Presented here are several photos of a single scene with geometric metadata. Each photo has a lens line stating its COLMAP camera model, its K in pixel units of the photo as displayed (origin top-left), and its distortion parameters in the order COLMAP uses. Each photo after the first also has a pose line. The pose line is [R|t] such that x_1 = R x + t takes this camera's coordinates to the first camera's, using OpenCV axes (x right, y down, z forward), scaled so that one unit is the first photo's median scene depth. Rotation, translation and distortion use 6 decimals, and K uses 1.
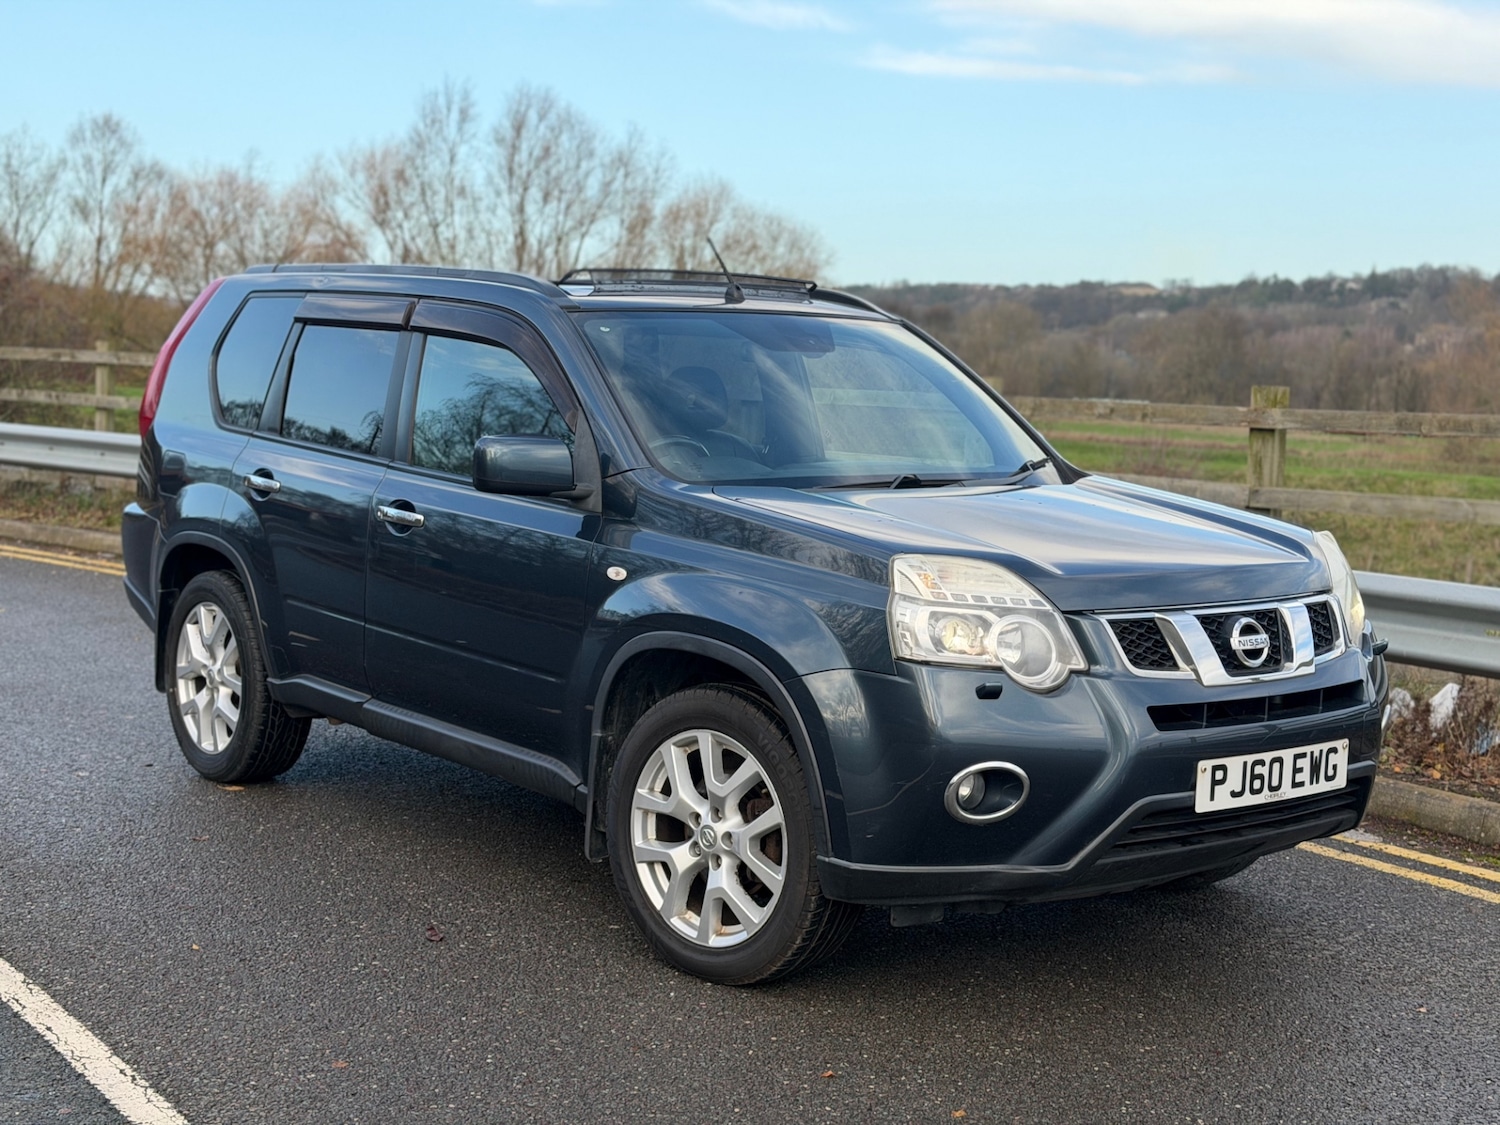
lens RADIAL K [[2032.6, 0, 747.5], [0, 2032.6, 571.2], [0, 0, 1]] dist [0.174753, -0.327199]
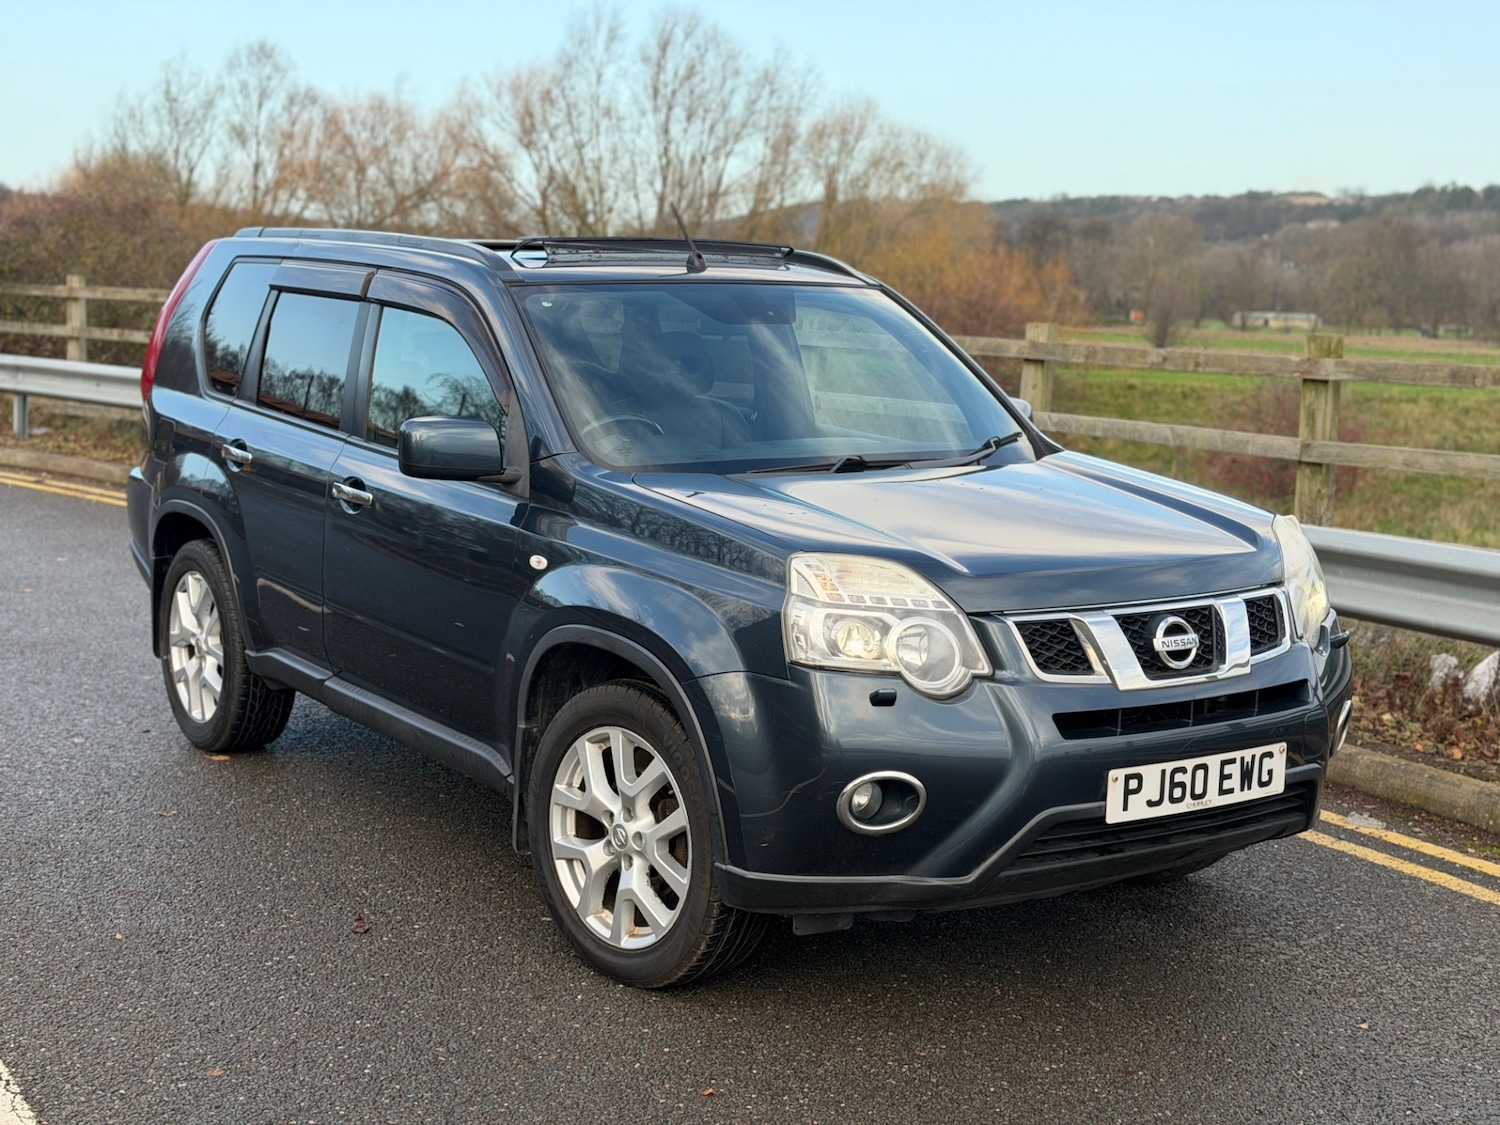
lens RADIAL K [[2032.6, 0, 747.5], [0, 2032.6, 571.2], [0, 0, 1]] dist [0.174753, -0.327199]
pose [[0.997085, 0.003265, -0.076233, 0.091938], [-0.000222, 0.999203, 0.039904, -0.028110], [0.076303, -0.039771, 0.996291, 0.030432]]
